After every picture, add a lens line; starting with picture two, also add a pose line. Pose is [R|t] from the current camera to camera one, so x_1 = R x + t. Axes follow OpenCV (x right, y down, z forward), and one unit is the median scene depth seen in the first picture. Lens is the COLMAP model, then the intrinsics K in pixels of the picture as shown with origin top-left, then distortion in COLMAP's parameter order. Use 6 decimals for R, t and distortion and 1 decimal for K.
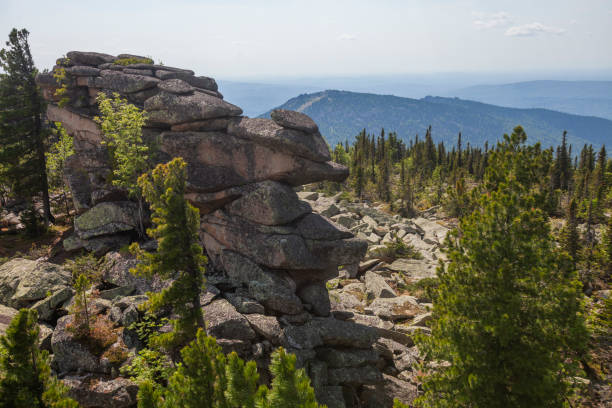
lens RADIAL K [[585.5, 0, 307.8], [0, 585.5, 201.5], [0, 0, 1]] dist [-0.010465, 0.129142]
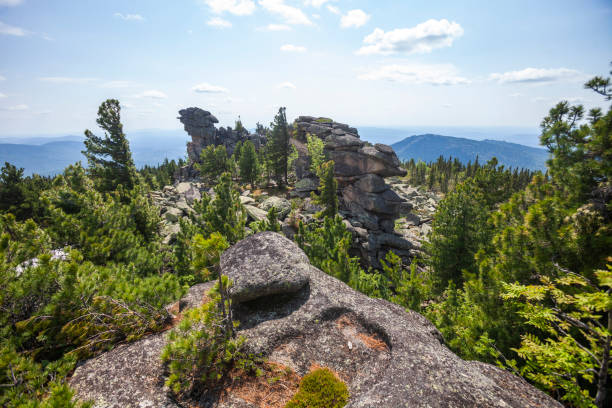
lens RADIAL K [[286.3, 0, 304.9], [0, 286.3, 203.1], [0, 0, 1]] dist [-0.066164, 0.000227]
pose [[0.932341, 0.111469, -0.343970, 0.074691], [-0.090937, 0.993005, 0.075312, 0.016691], [0.349959, -0.038937, 0.935955, -0.139299]]
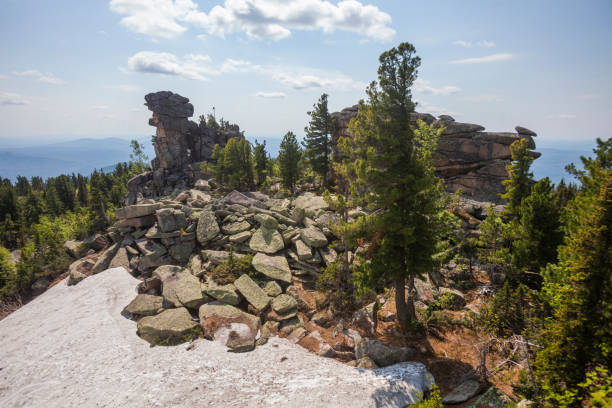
lens RADIAL K [[349.5, 0, 304.1], [0, 349.5, 198.7], [0, 0, 1]] dist [-0.002263, 0.000234]
pose [[0.999195, 0.033255, -0.022435, -0.673116], [-0.033960, 0.998916, -0.031822, 0.159799], [0.021352, 0.032558, 0.999242, -0.306626]]
